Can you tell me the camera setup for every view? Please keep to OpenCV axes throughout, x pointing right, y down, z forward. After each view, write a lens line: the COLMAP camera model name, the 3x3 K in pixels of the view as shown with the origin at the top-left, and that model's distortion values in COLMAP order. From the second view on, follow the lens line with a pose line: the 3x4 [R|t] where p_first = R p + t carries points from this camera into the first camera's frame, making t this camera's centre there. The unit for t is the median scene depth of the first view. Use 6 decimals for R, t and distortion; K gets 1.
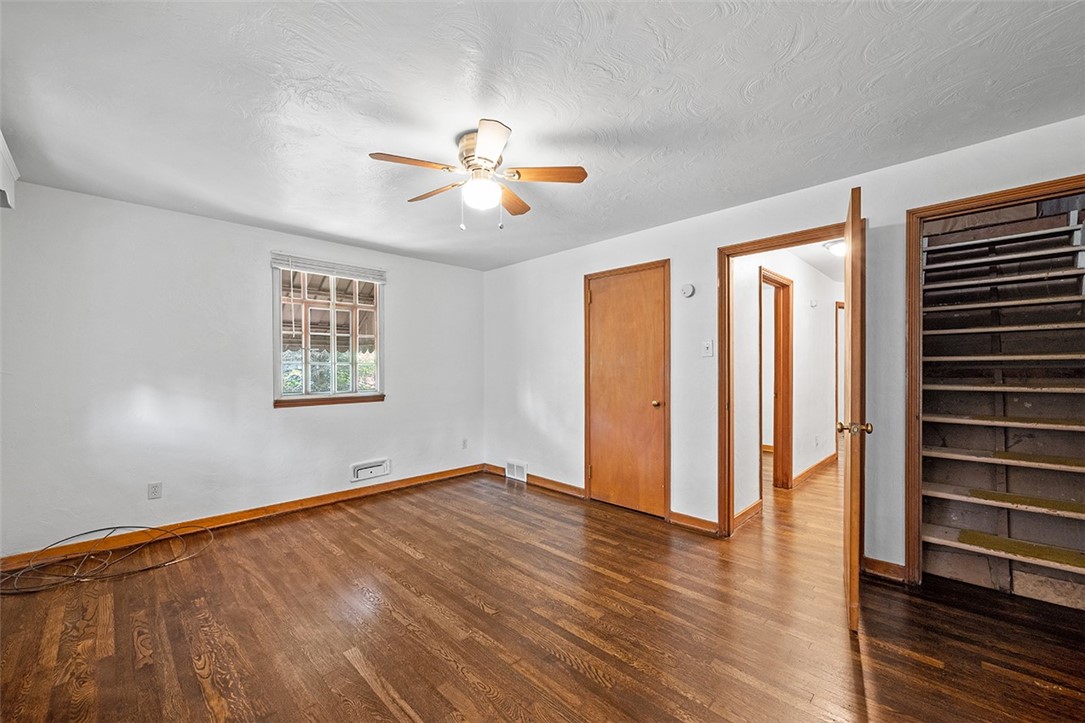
lens RADIAL K [[430.5, 0, 542.0], [0, 430.5, 369.9], [0, 0, 1]] dist [-0.000200, 0.000281]
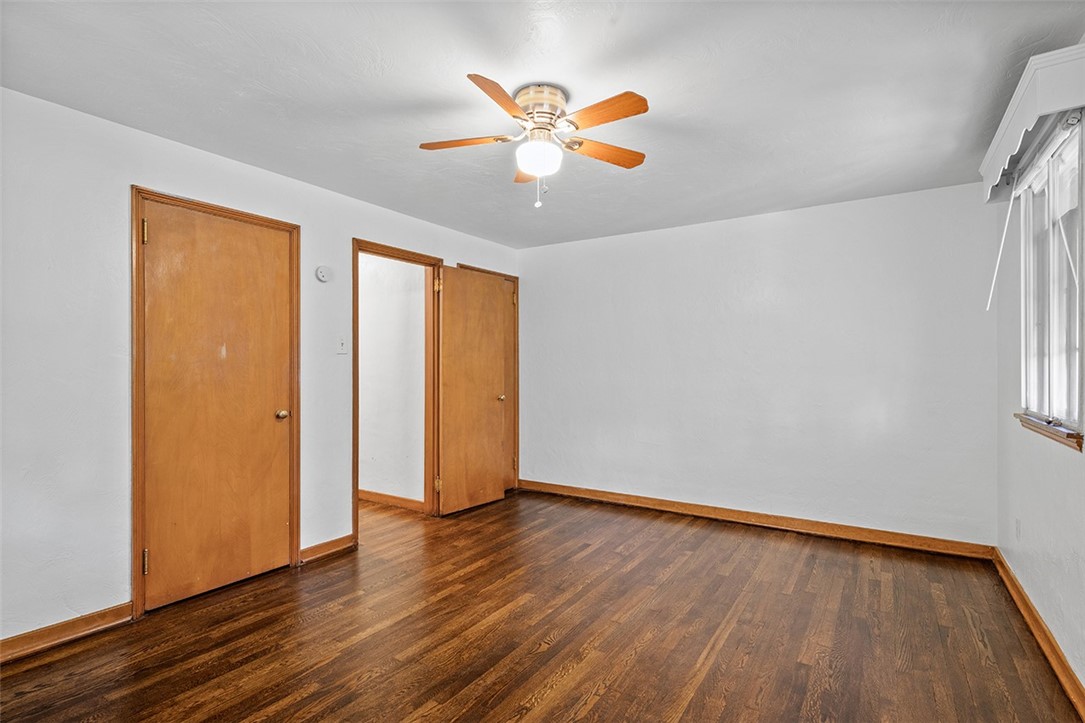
lens RADIAL K [[534.0, 0, 541.9], [0, 534.0, 361.1], [0, 0, 1]] dist [-0.000637, 0.000693]
pose [[-0.201346, 0.015014, 0.979405, -0.706762], [0.007799, 0.999875, -0.013725, 0.003477], [-0.979489, 0.004875, -0.201438, 0.734901]]
